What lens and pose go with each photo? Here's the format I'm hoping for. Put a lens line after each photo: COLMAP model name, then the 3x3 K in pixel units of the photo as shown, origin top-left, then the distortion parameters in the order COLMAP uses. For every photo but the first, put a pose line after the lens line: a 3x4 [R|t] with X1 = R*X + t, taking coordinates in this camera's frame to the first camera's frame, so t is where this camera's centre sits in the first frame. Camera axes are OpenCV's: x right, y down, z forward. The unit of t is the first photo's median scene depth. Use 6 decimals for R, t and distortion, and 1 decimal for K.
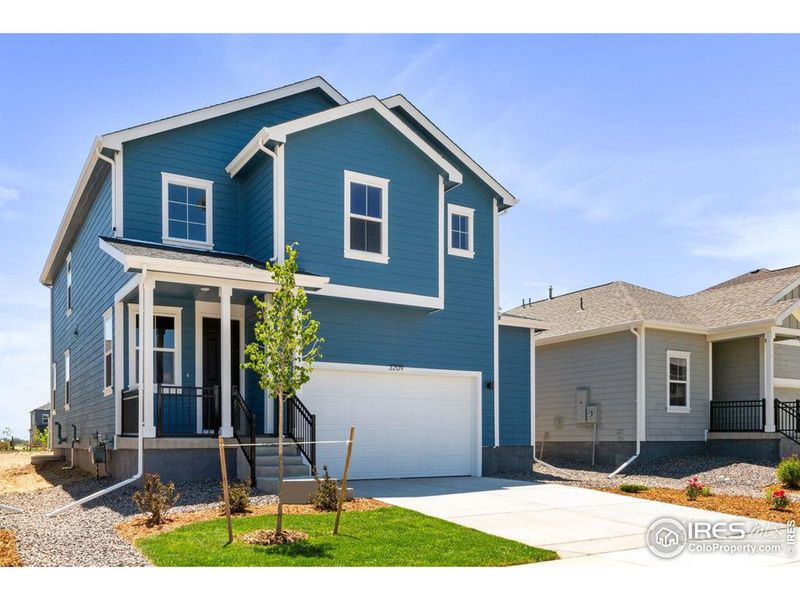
lens RADIAL K [[581.6, 0, 396.4], [0, 581.6, 313.2], [0, 0, 1]] dist [0.001974, 0.000547]
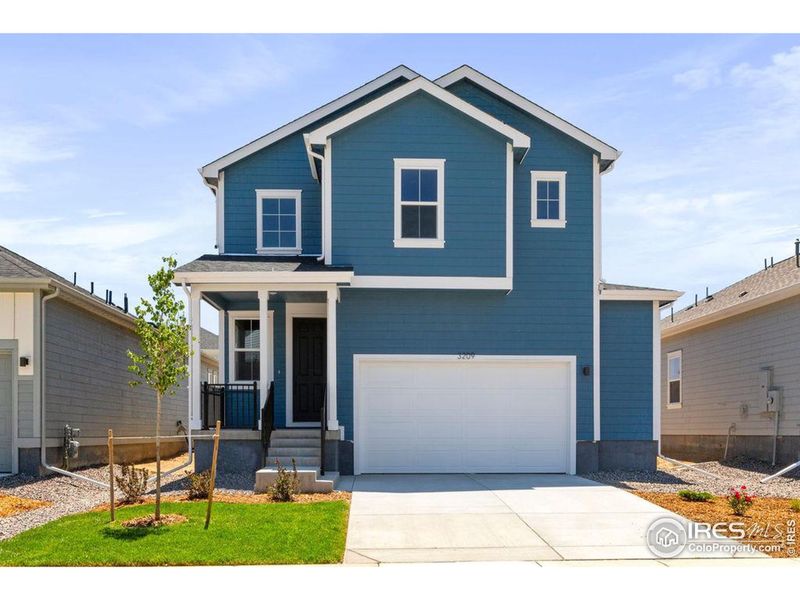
lens RADIAL K [[611.1, 0, 428.7], [0, 611.1, 300.2], [0, 0, 1]] dist [-0.003069, 0.000177]
pose [[0.907298, -0.084691, -0.411871, 0.357980], [0.086026, 0.996175, -0.015333, 0.013274], [0.411594, -0.021520, 0.911113, 0.074944]]
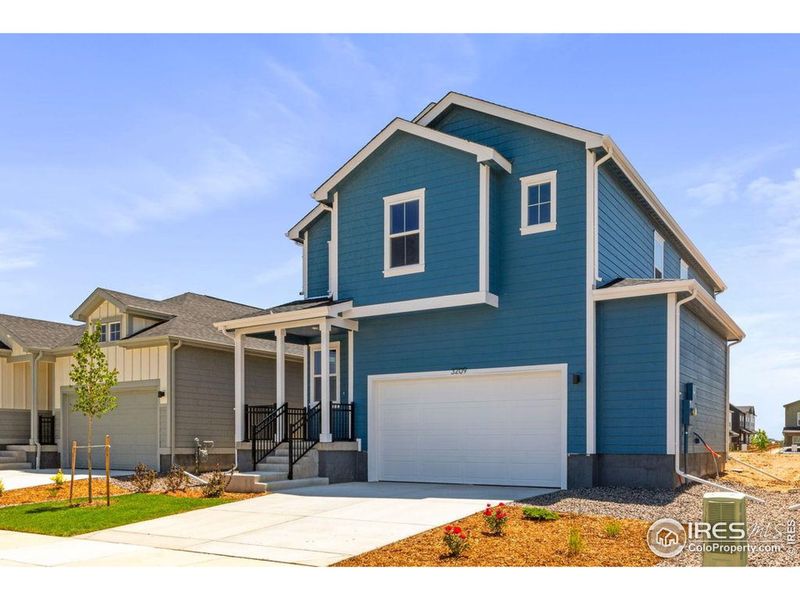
lens RADIAL K [[581.6, 0, 396.4], [0, 581.6, 313.2], [0, 0, 1]] dist [0.001974, 0.000547]
pose [[0.562320, -0.176237, -0.807921, 0.746662], [0.170280, 0.980764, -0.095425, 0.073647], [0.809198, -0.083913, 0.581513, 0.353736]]
